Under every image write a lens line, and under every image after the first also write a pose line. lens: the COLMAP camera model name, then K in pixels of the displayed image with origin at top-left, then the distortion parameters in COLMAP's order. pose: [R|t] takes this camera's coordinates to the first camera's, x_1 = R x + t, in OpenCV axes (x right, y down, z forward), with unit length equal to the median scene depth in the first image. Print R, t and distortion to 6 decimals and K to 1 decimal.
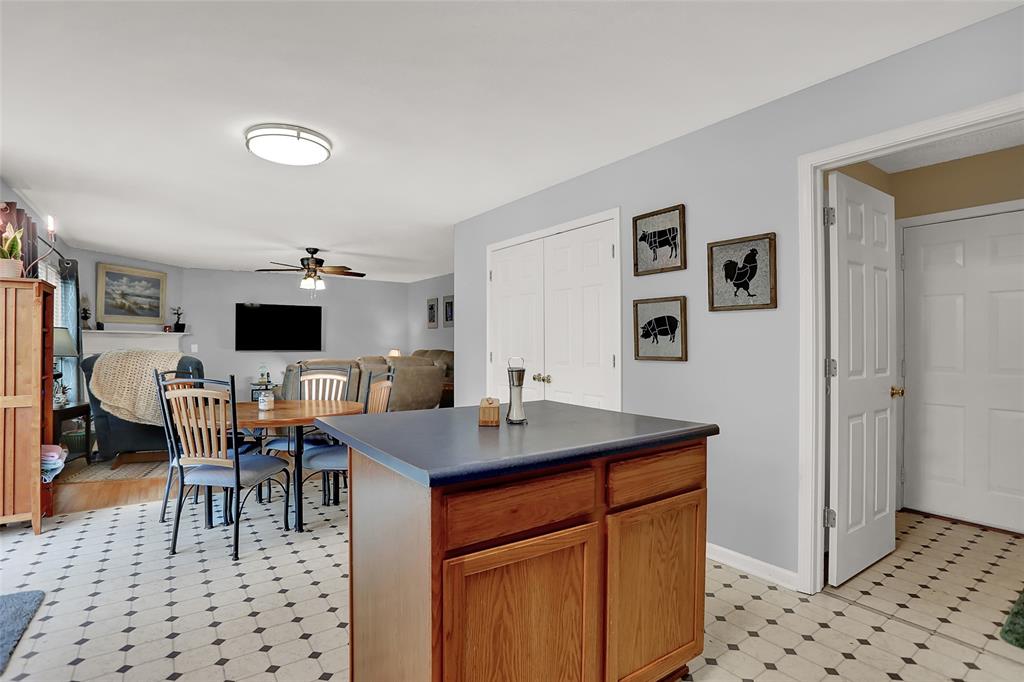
lens RADIAL K [[506.9, 0, 515.4], [0, 506.9, 340.9], [0, 0, 1]] dist [-0.044319, 0.000471]
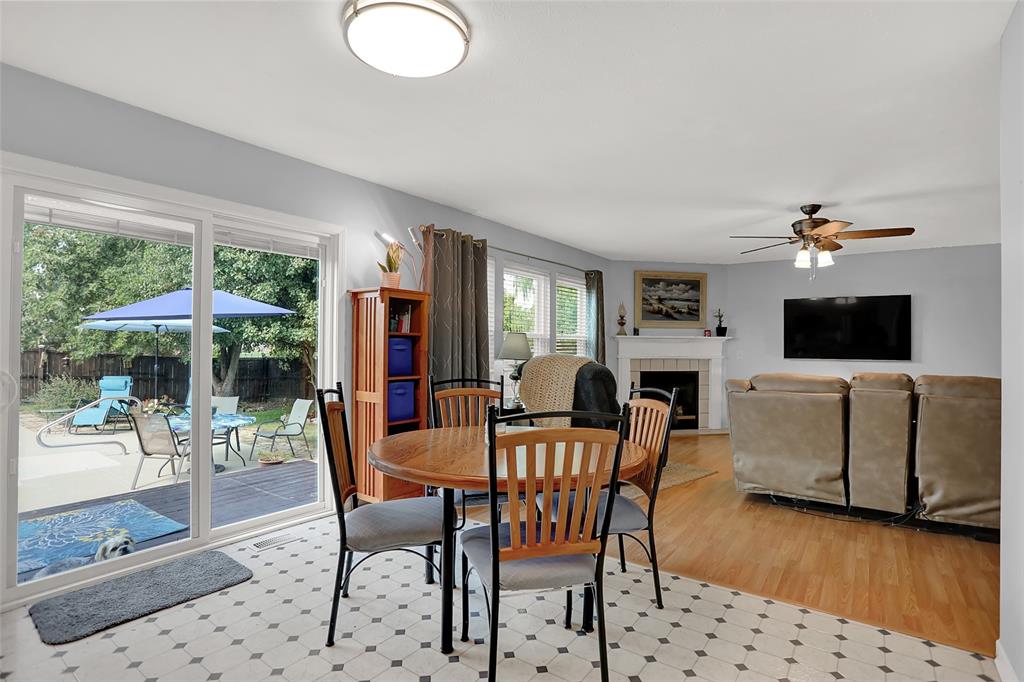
lens RADIAL K [[506.9, 0, 515.4], [0, 506.9, 340.9], [0, 0, 1]] dist [-0.044319, 0.000471]
pose [[0.326336, -0.009698, -0.945204, 0.079000], [-0.003819, 0.999926, -0.011578, 0.003171], [0.945246, 0.007388, 0.326275, 0.386647]]
